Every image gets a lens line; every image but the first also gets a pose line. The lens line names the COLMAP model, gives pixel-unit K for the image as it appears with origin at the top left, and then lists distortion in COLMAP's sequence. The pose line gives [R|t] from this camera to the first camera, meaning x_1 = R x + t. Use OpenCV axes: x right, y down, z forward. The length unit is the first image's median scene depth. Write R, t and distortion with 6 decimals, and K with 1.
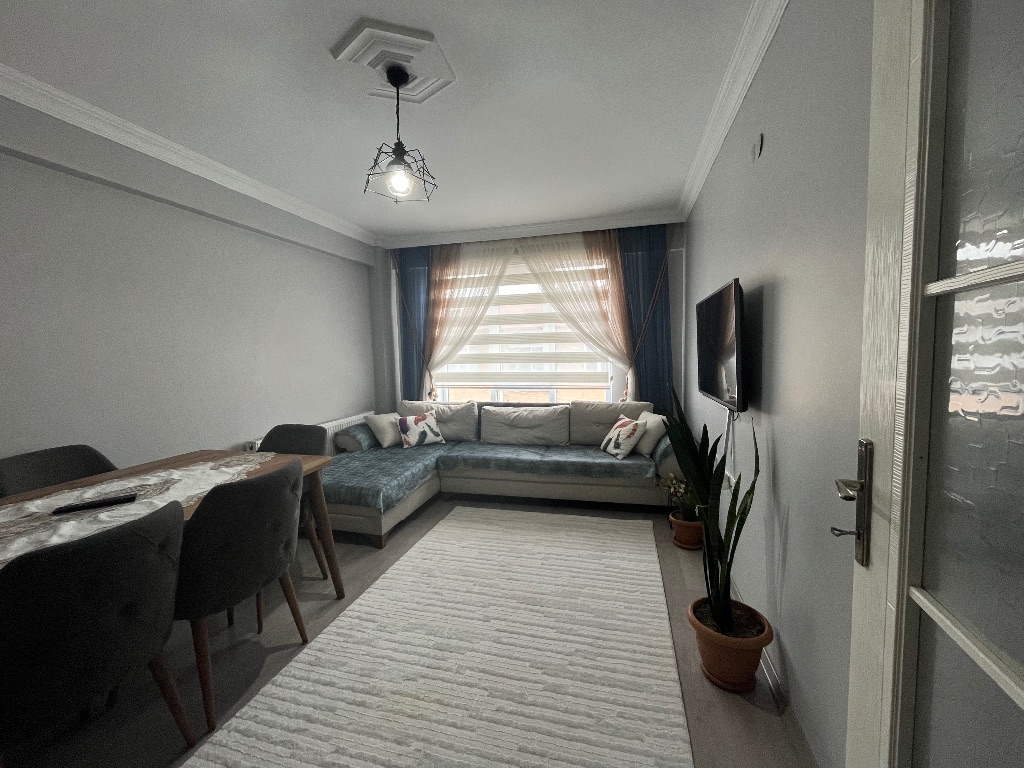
lens RADIAL K [[410.0, 0, 515.3], [0, 410.0, 386.6], [0, 0, 1]] dist [-0.007644, 0.000160]
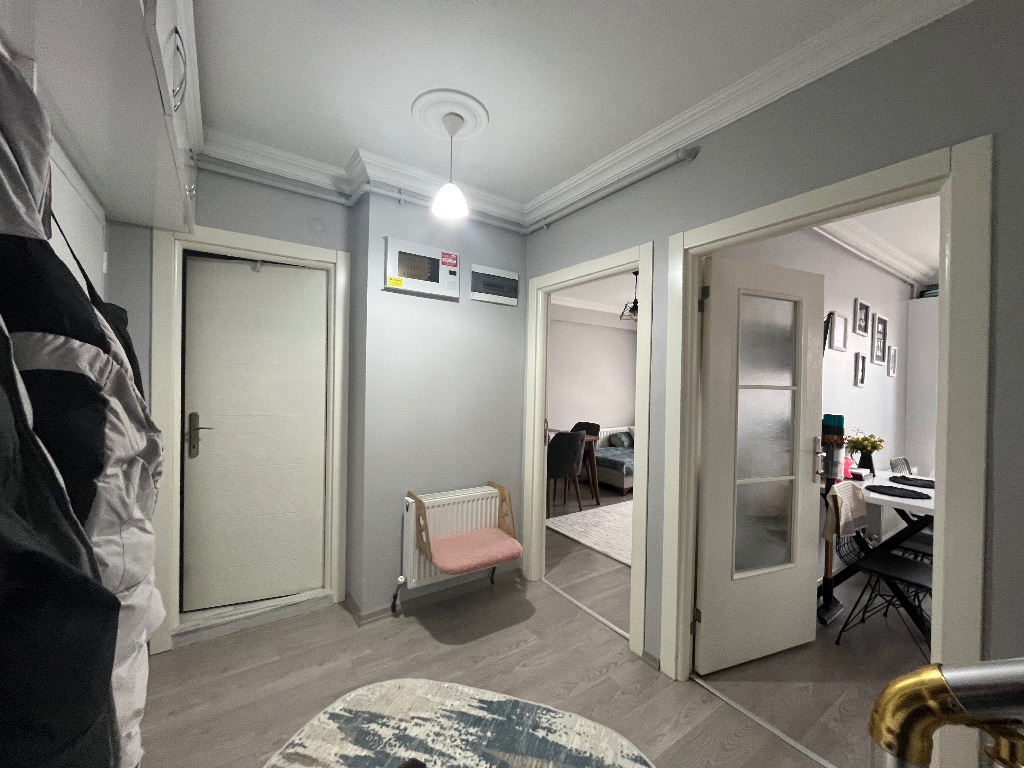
lens RADIAL K [[410.0, 0, 511.5], [0, 410.0, 386.3], [0, 0, 1]] dist [-0.007644, 0.000160]
pose [[0.760066, 0.048521, -0.648032, 0.454891], [-0.092432, 0.995142, -0.033902, 0.017832], [0.643239, 0.085667, 0.760858, -0.749241]]
